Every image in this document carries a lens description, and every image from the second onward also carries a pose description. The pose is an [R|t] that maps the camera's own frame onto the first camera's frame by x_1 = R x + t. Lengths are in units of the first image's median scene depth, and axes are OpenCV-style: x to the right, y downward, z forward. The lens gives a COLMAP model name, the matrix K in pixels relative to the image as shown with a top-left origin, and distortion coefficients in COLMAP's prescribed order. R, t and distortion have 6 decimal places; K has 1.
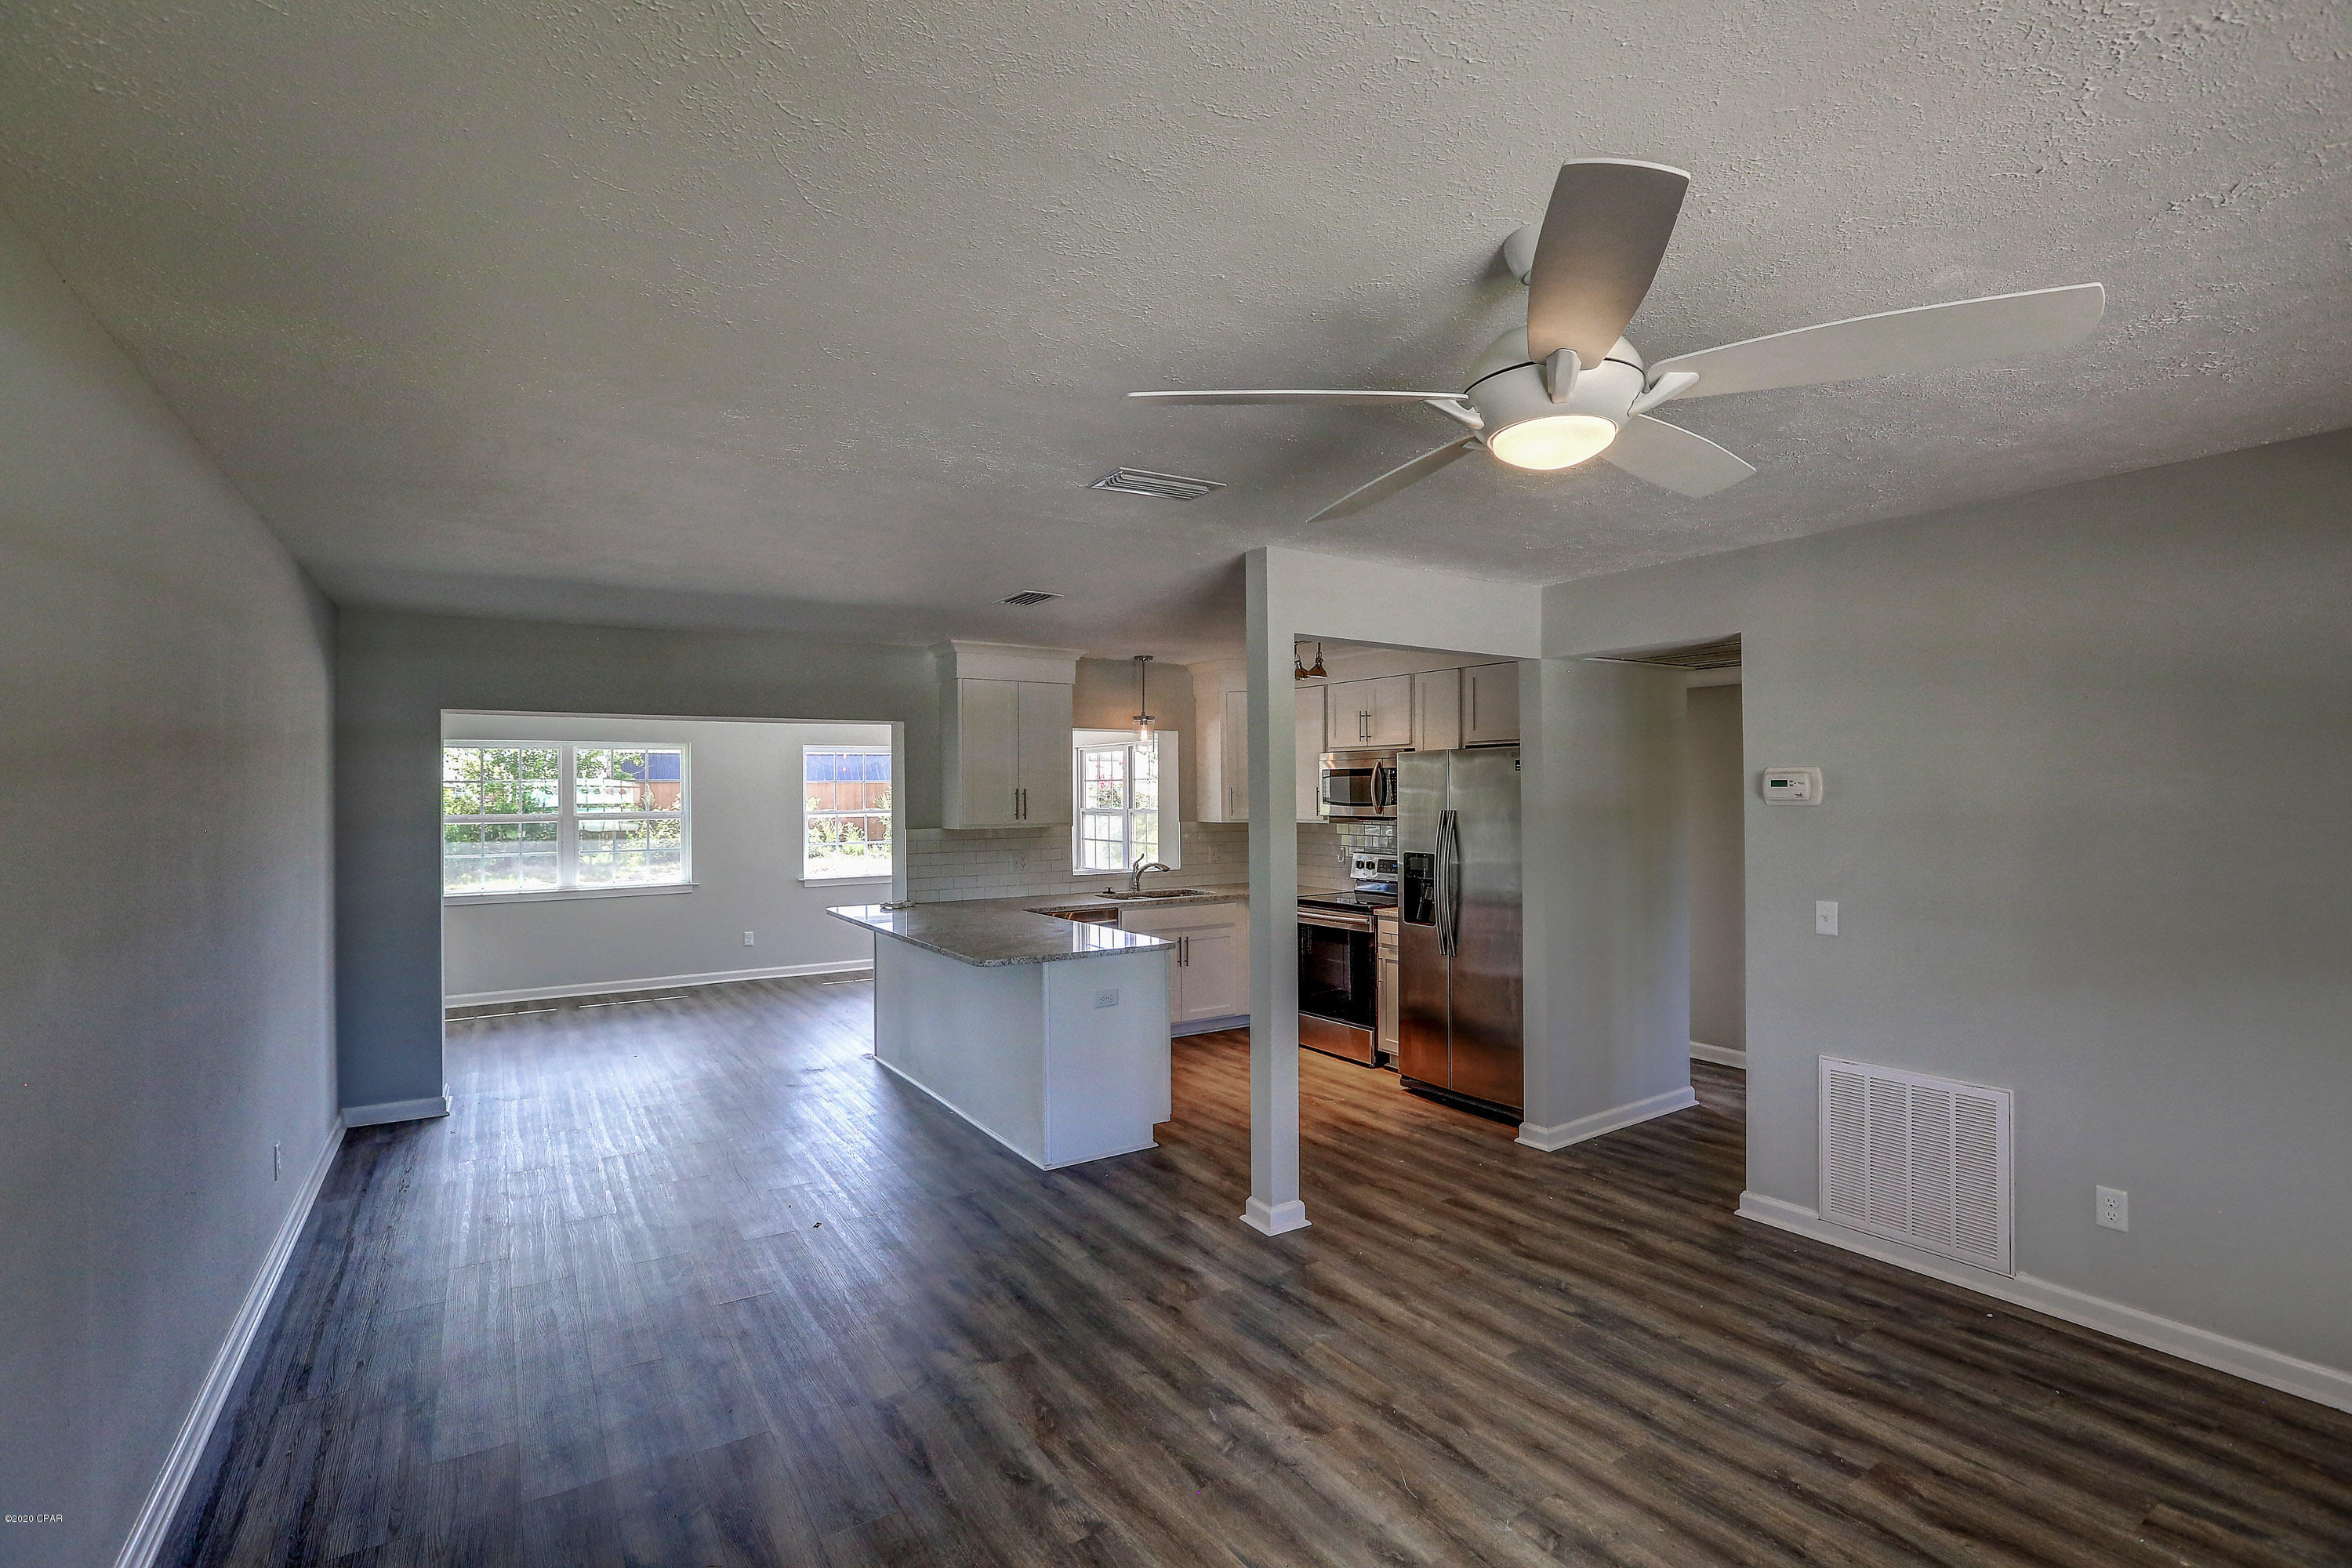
lens RADIAL K [[1067.6, 0, 1176.0], [0, 1067.6, 784.0], [0, 0, 1]] dist [-0.036849, 0.014988]
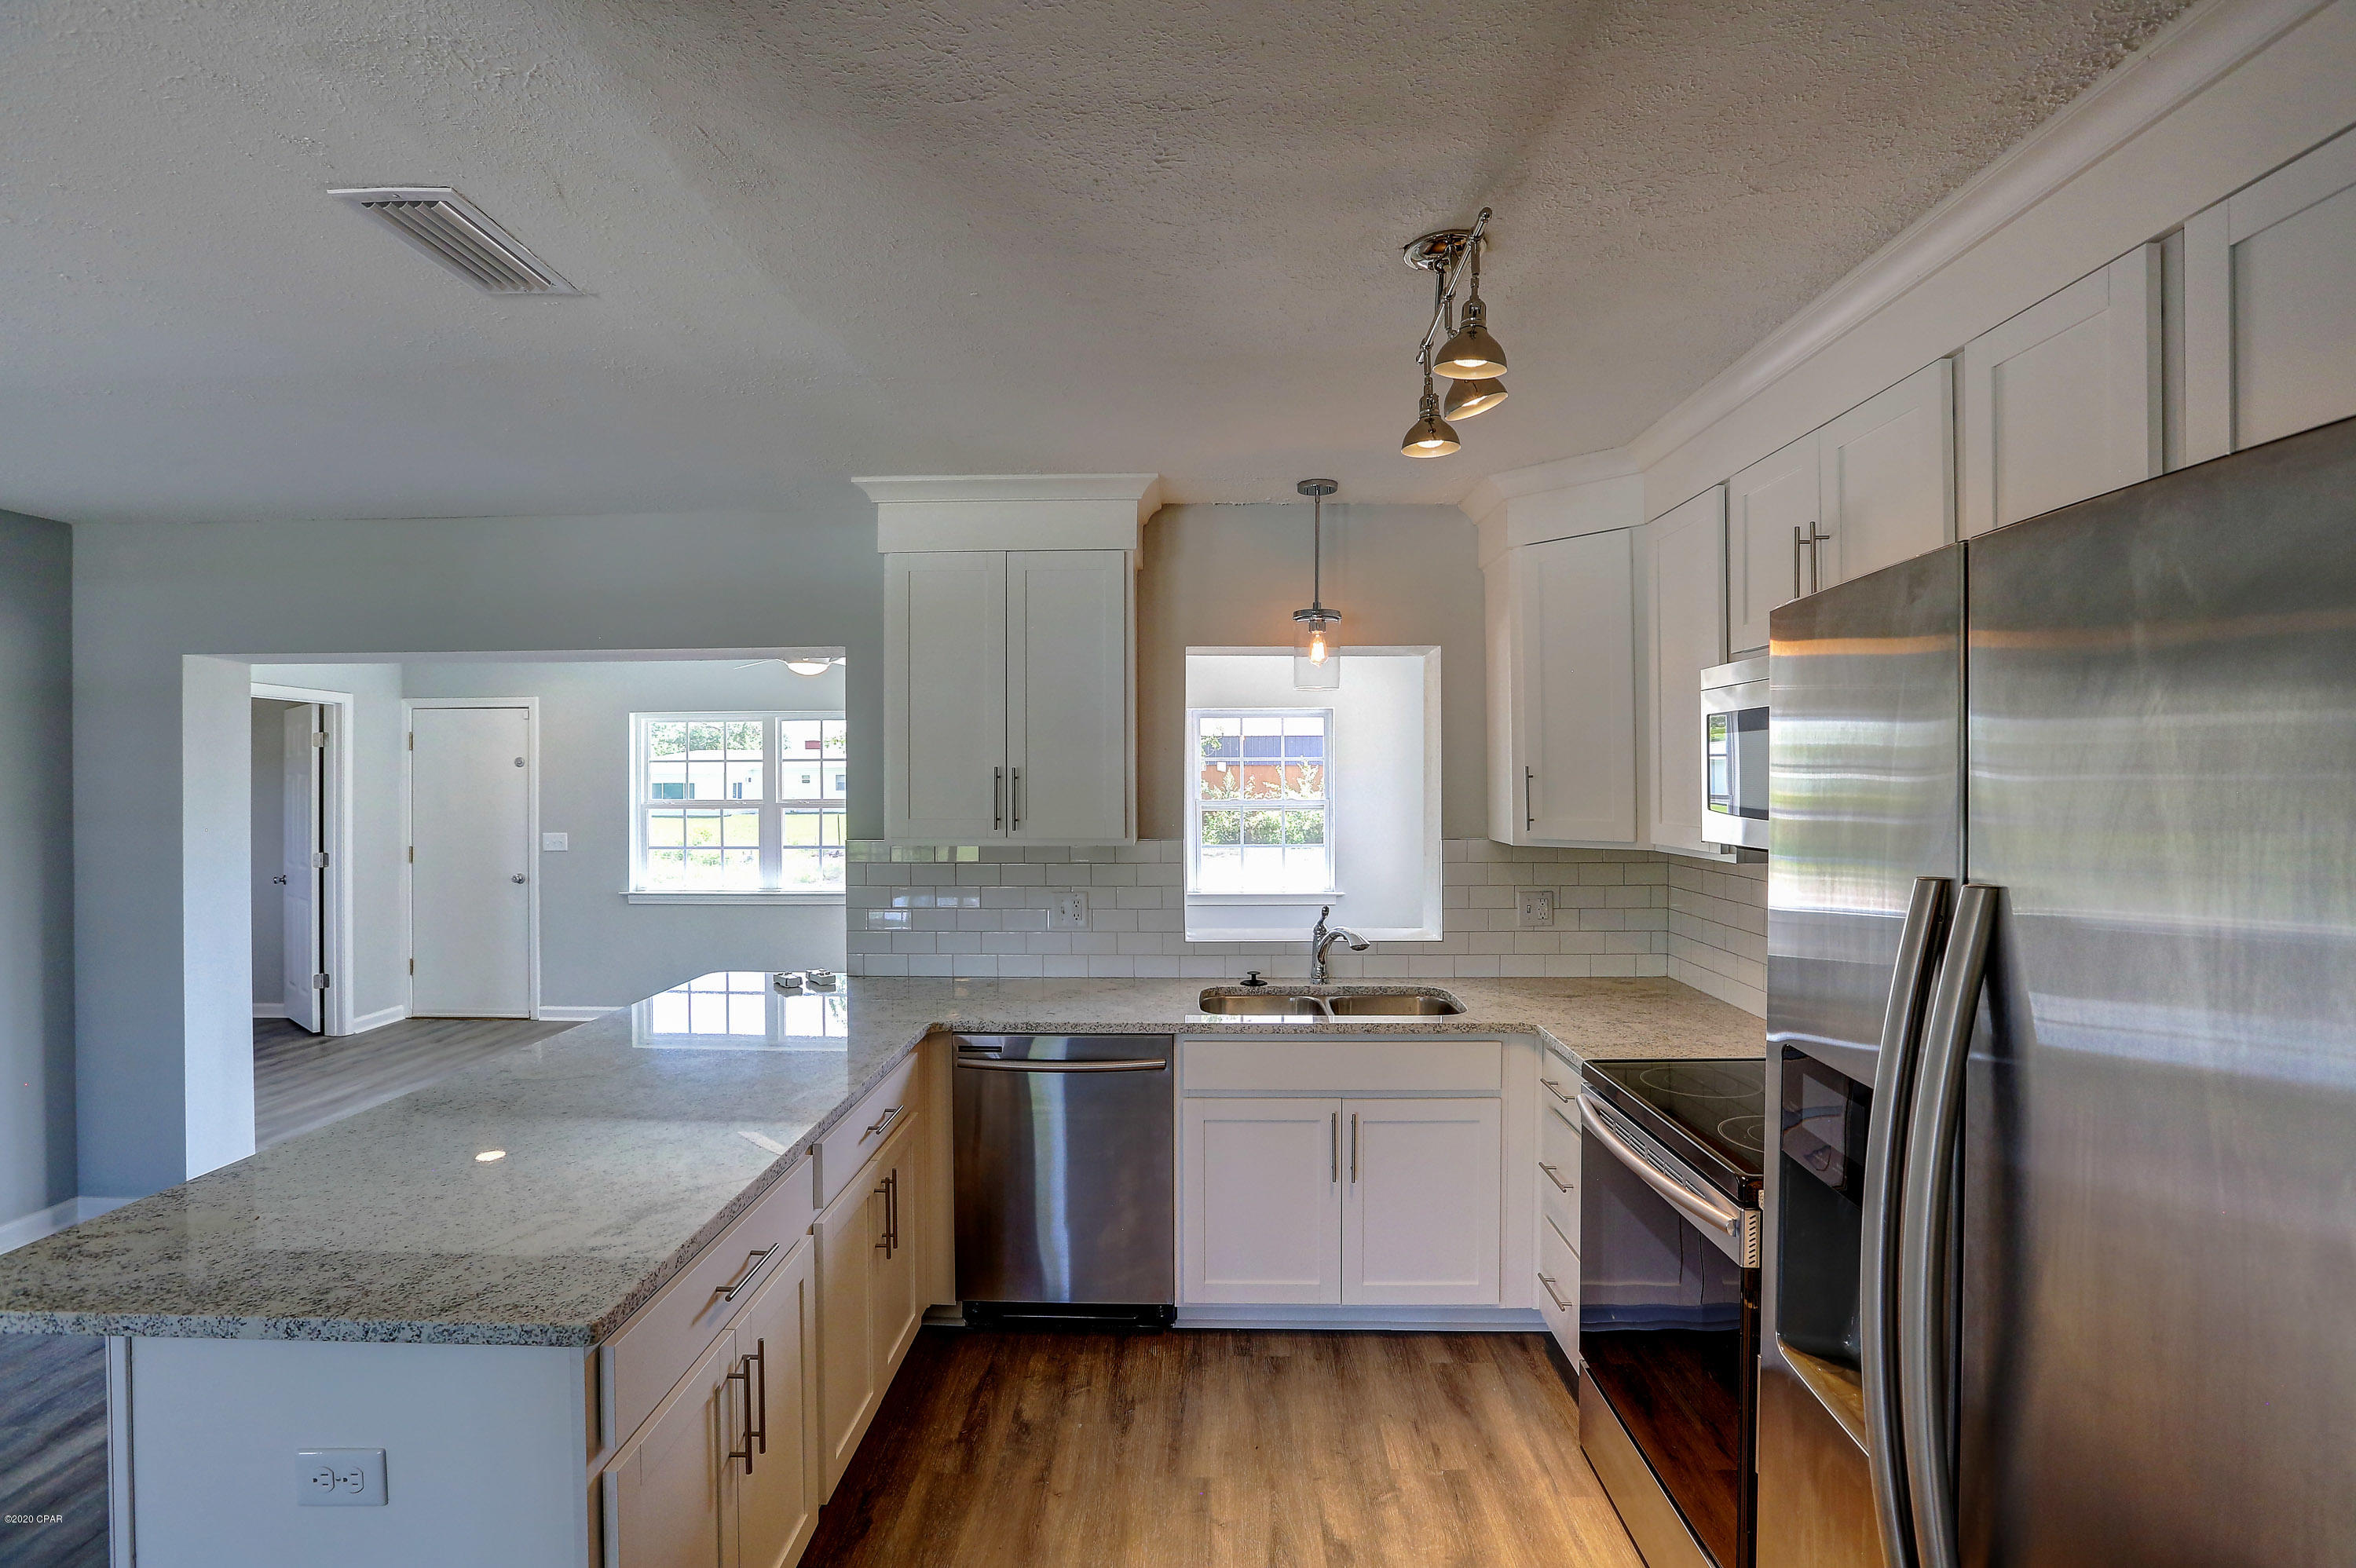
lens RADIAL K [[1069.3, 0, 1178.0], [0, 1069.3, 784.0], [0, 0, 1]] dist [-0.036849, 0.014988]
pose [[0.828310, 0.006213, -0.560236, 0.241114], [0.003435, 0.999863, 0.016167, 0.004701], [0.560260, -0.015316, 0.828175, 0.765307]]
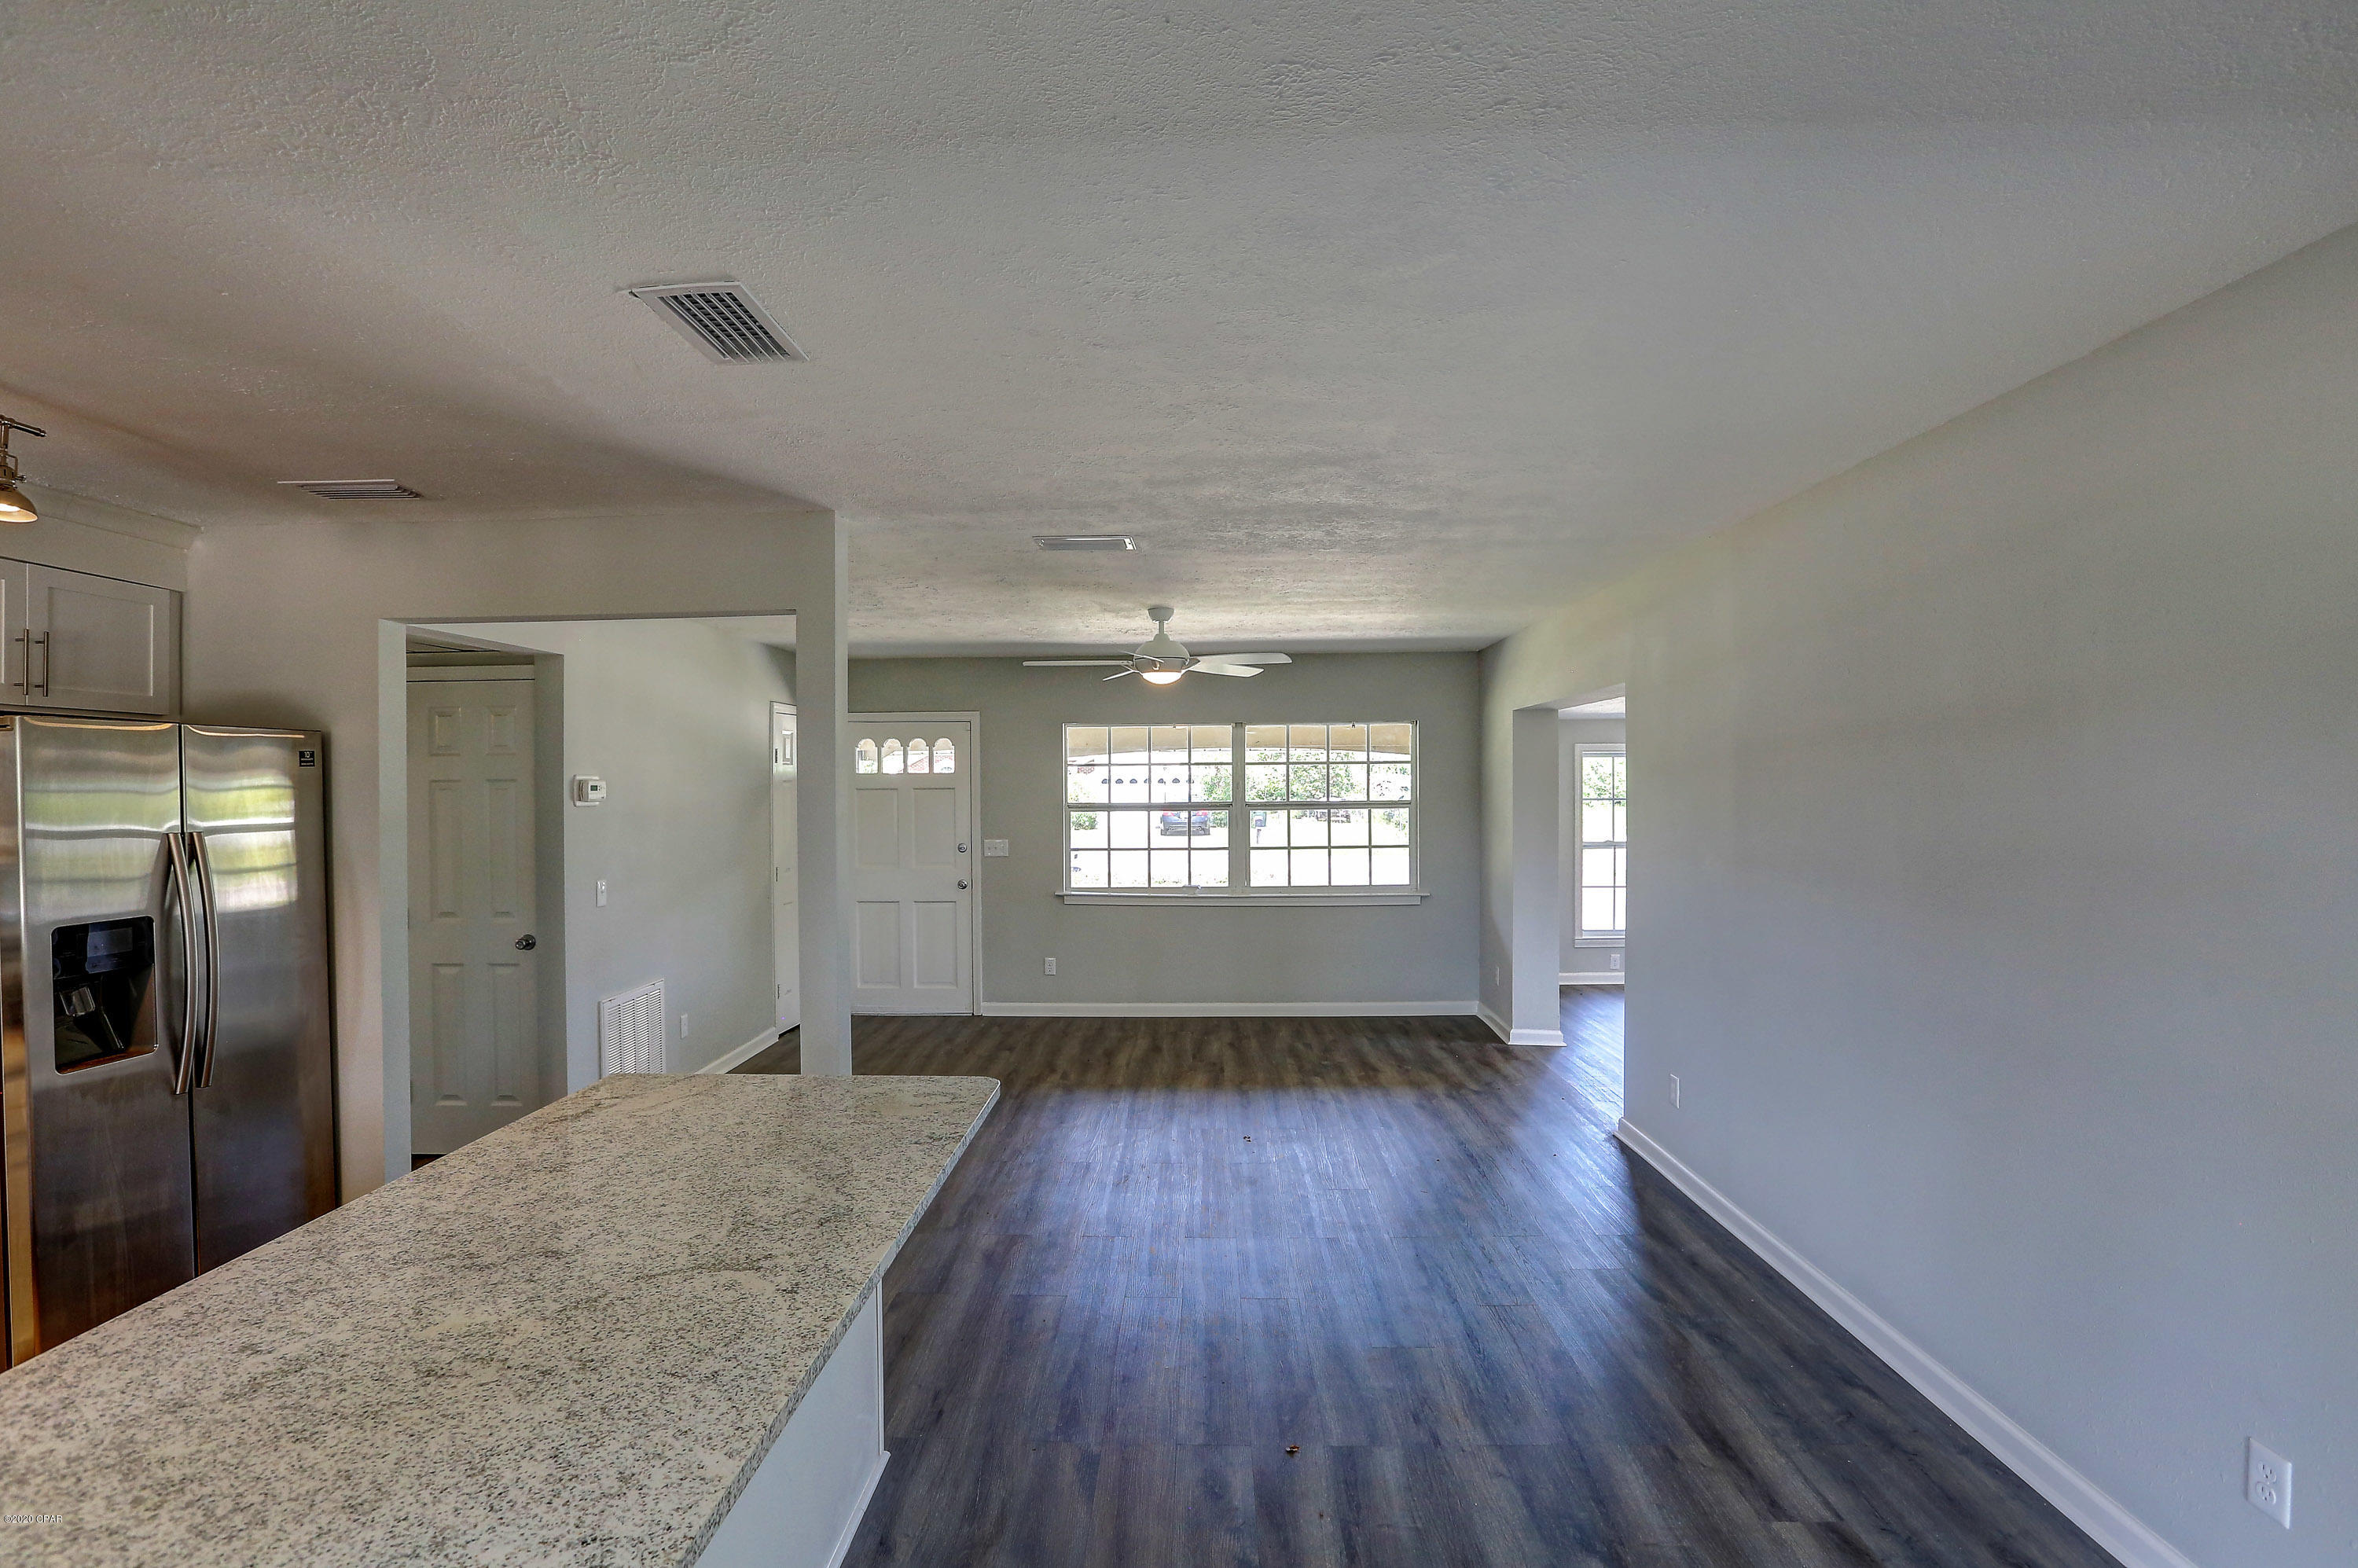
lens RADIAL K [[1070.3, 0, 1179.0], [0, 1070.3, 784.0], [0, 0, 1]] dist [-0.036849, 0.014988]
pose [[-0.833078, 0.012336, 0.553018, -0.454103], [0.005328, 0.999884, -0.014278, 0.009273], [-0.553130, -0.008948, -0.833047, 1.131005]]
